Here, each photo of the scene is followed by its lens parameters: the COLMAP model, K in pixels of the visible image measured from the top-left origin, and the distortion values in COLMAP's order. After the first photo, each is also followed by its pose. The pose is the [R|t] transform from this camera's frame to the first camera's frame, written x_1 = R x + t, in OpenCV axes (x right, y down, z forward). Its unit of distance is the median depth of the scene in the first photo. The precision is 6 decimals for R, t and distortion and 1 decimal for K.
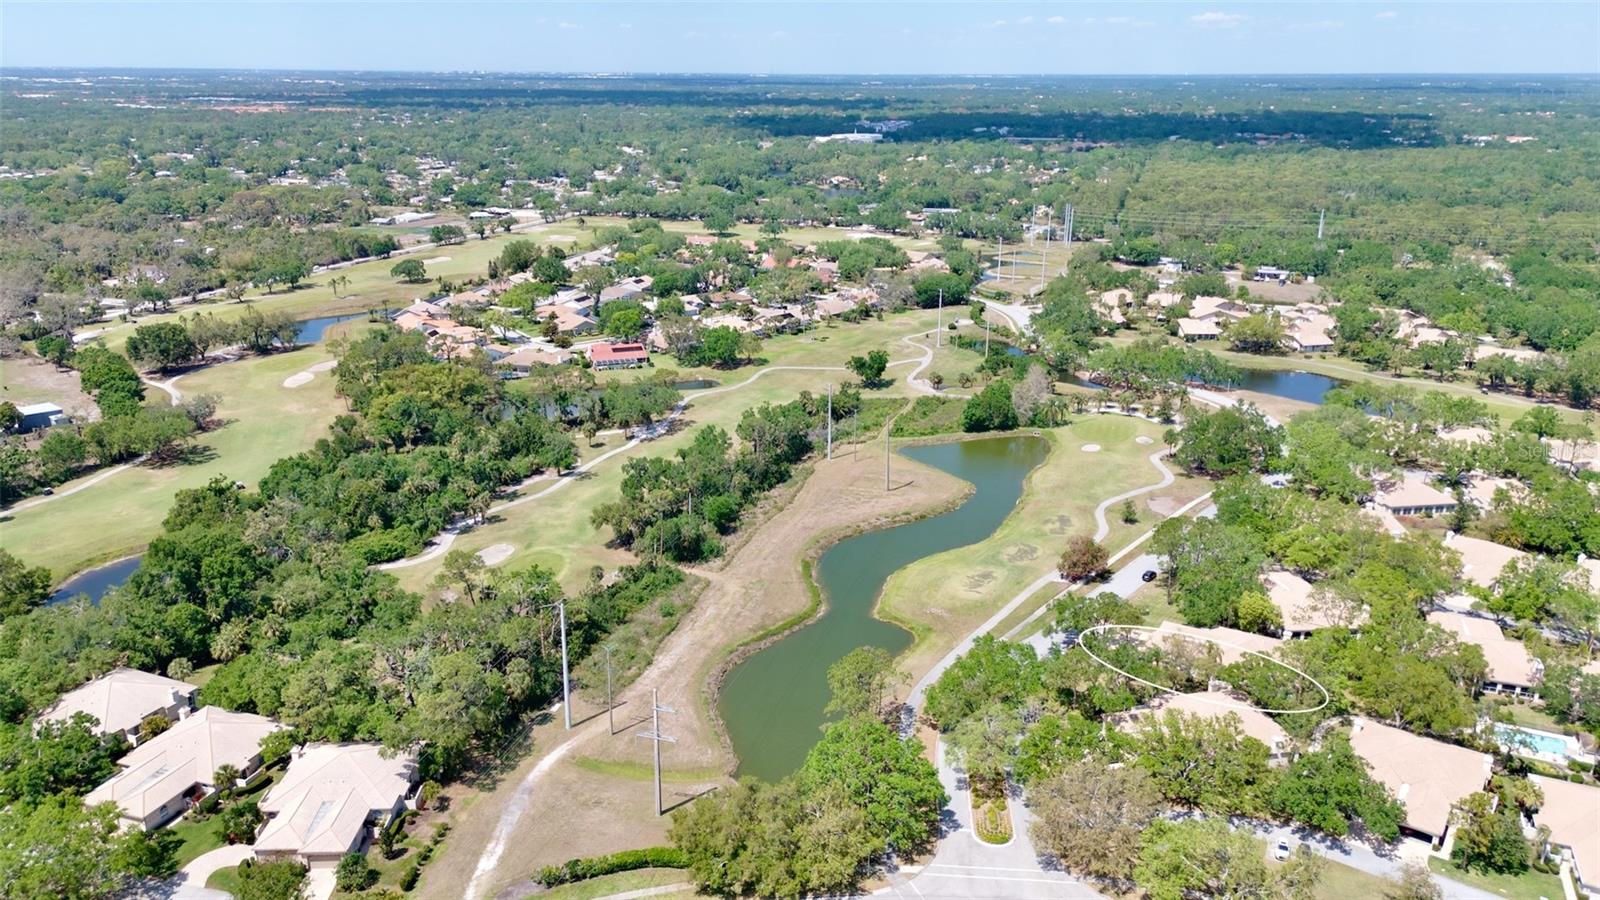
lens RADIAL K [[1174.5, 0, 800.0], [0, 1174.5, 450.0], [0, 0, 1]] dist [0.095012, -0.107548]
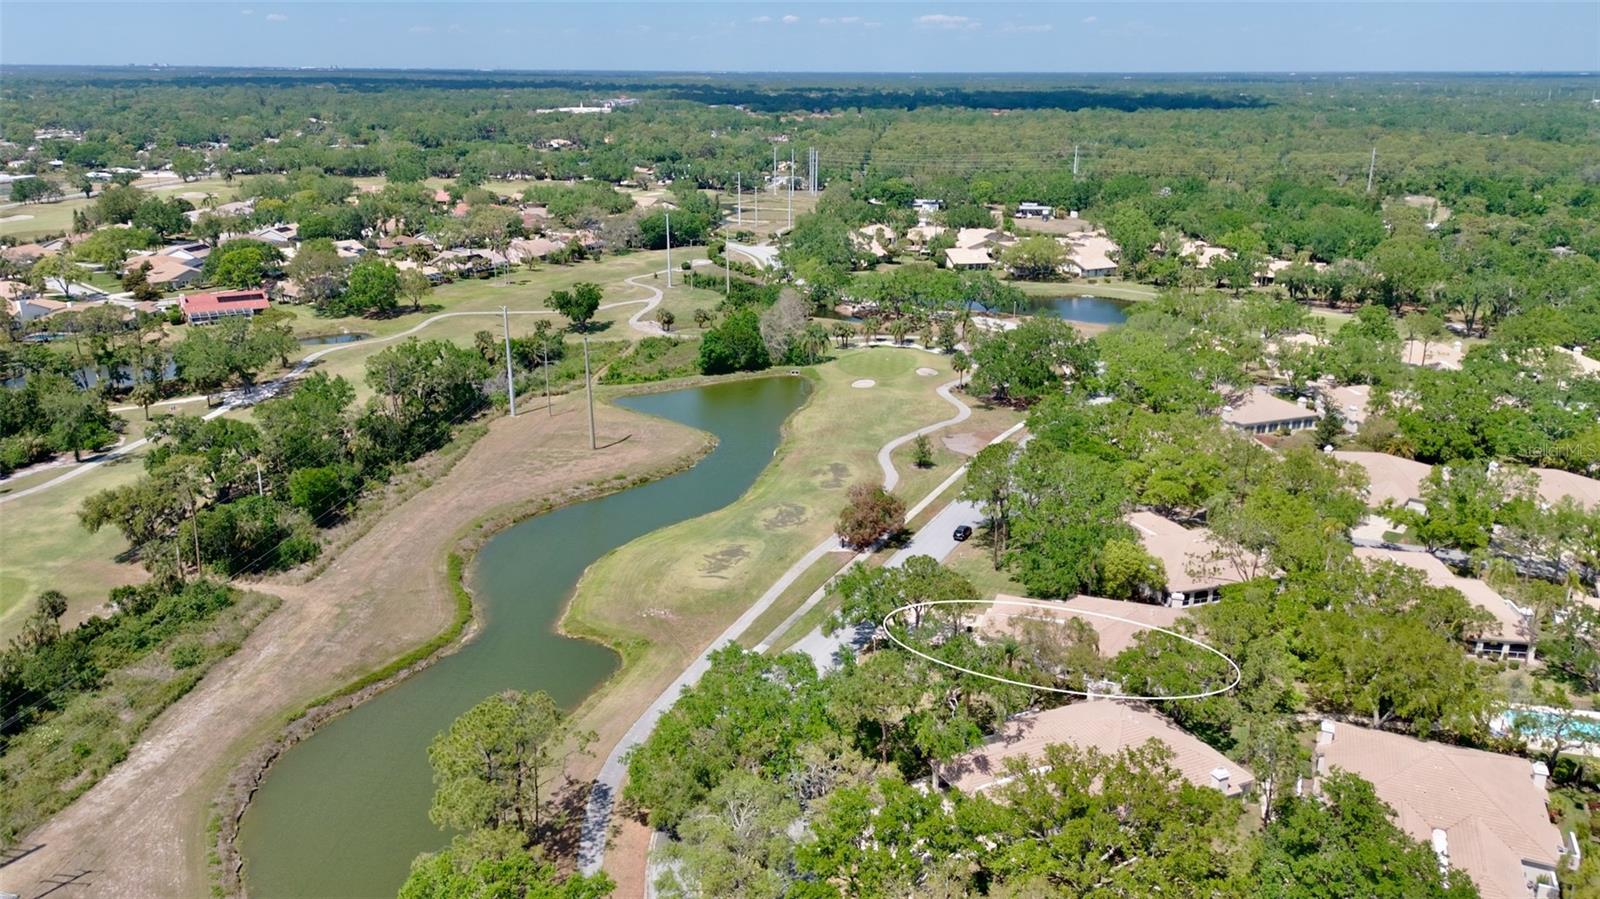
lens RADIAL K [[1184.5, 0, 800.0], [0, 1184.5, 449.5], [0, 0, 1]] dist [0.162297, -0.260230]
pose [[0.977840, -0.064972, 0.199014, 0.050150], [0.065556, 0.997842, 0.003663, 0.037592], [-0.198823, 0.009465, 0.979990, 0.257624]]
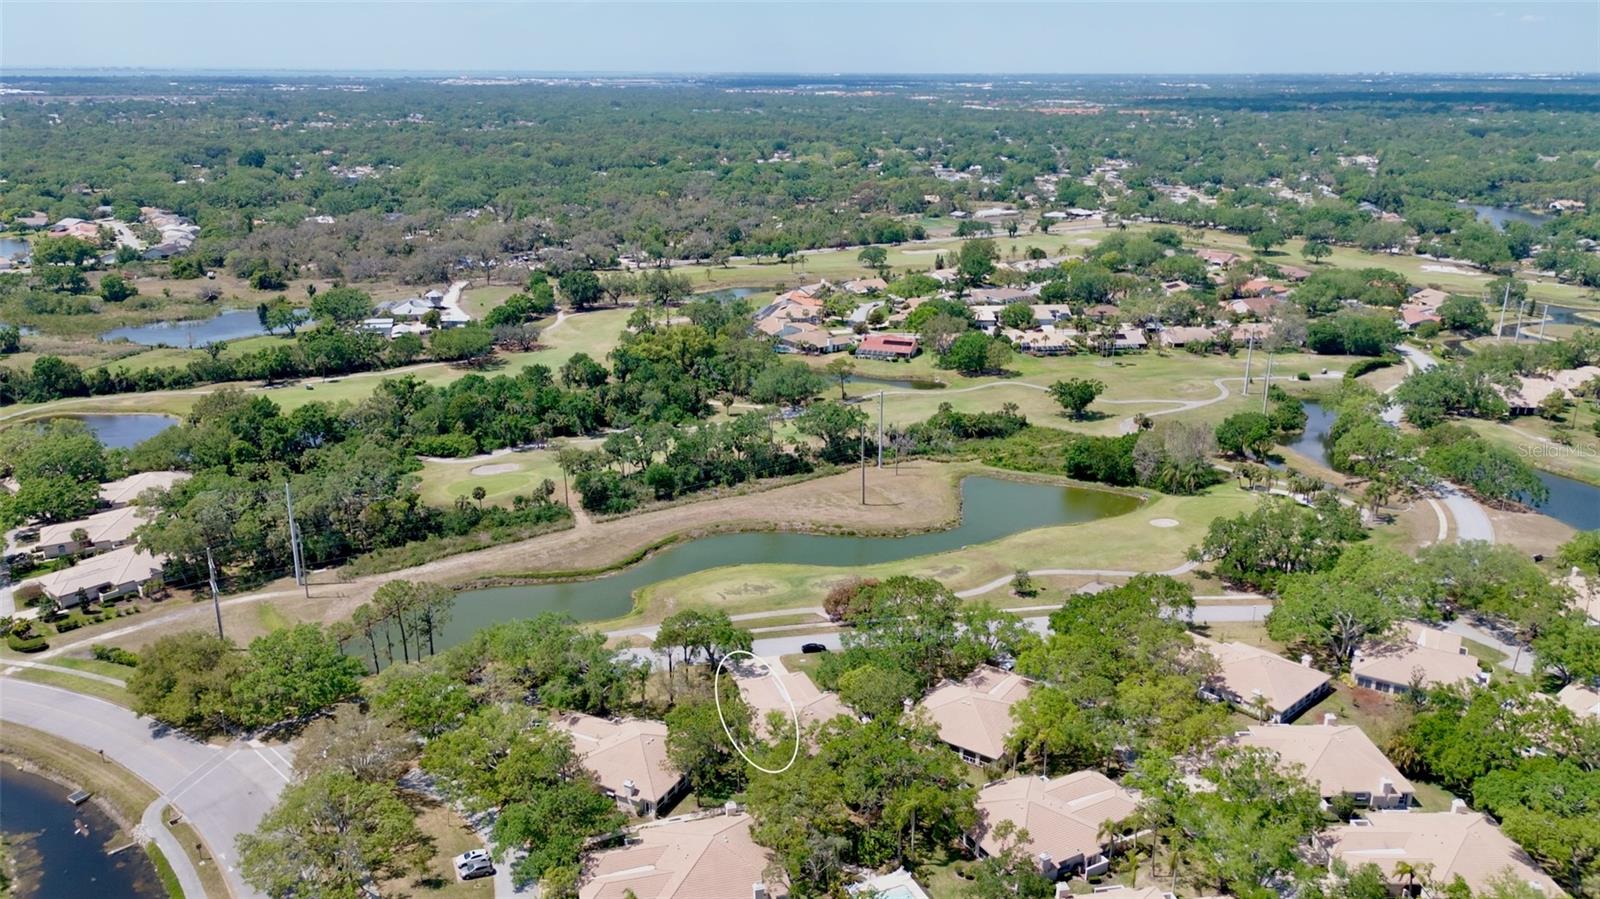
lens RADIAL K [[1184.5, 0, 800.0], [0, 1184.5, 449.5], [0, 0, 1]] dist [0.162297, -0.260230]
pose [[0.765826, 0.196581, -0.612263, 0.588970], [-0.200058, 0.977712, 0.063681, -0.058025], [0.611136, 0.073719, 0.788085, 0.179052]]
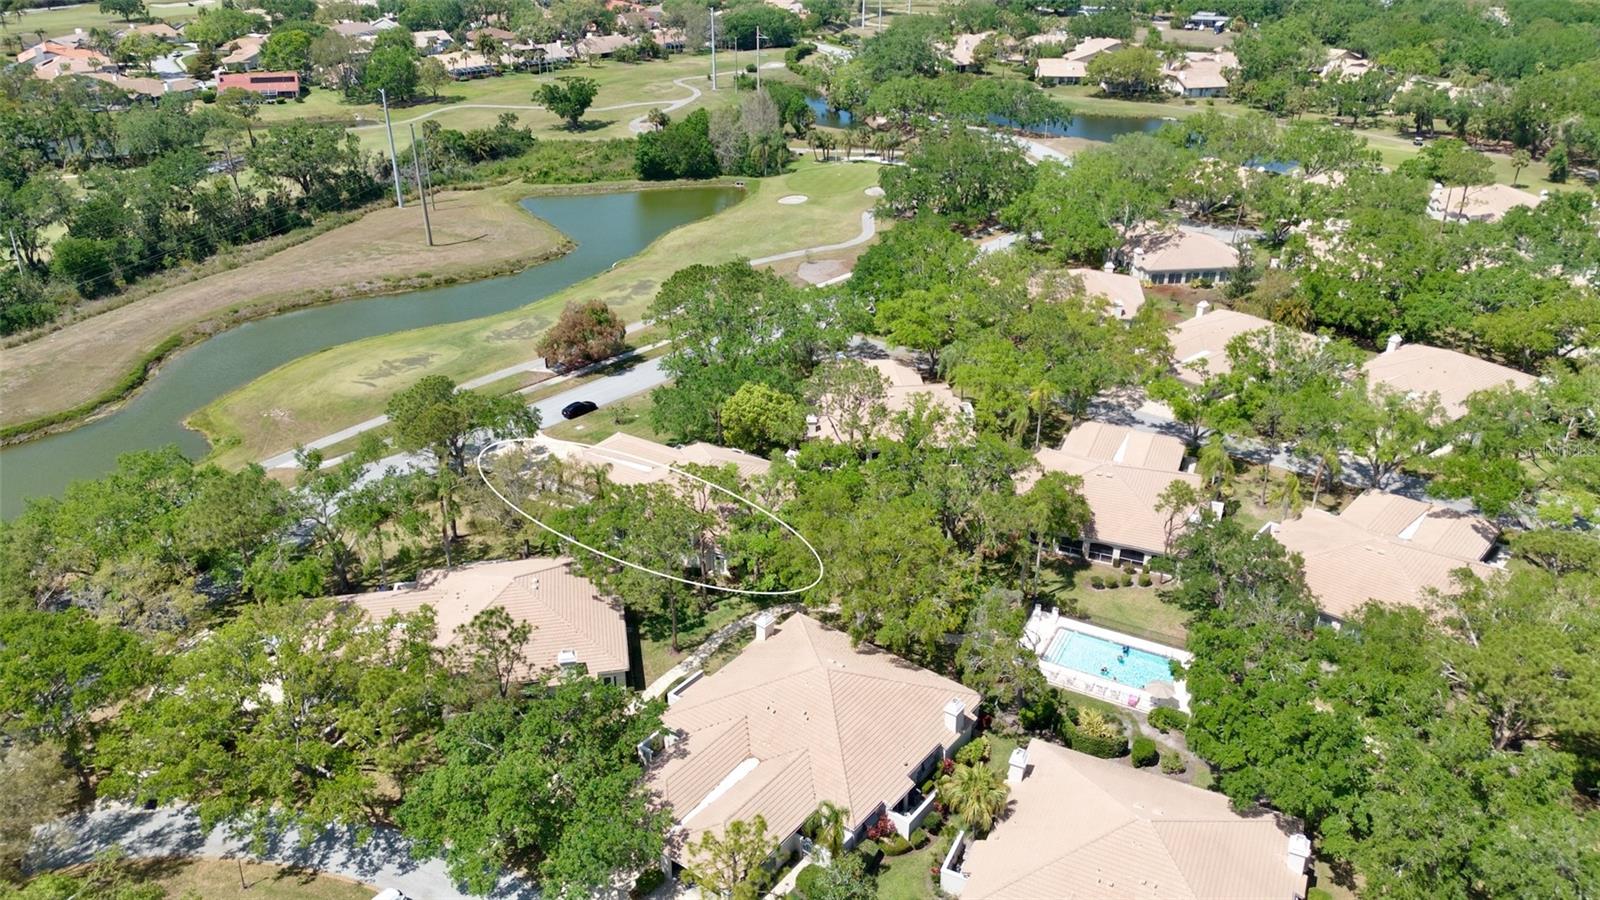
lens RADIAL K [[1174.5, 0, 800.0], [0, 1174.5, 450.0], [0, 0, 1]] dist [0.095012, -0.107548]
pose [[0.999217, 0.015615, -0.036366, 0.293428], [-0.010348, 0.989993, 0.140737, 0.049296], [0.038199, -0.140250, 0.989379, 0.300319]]
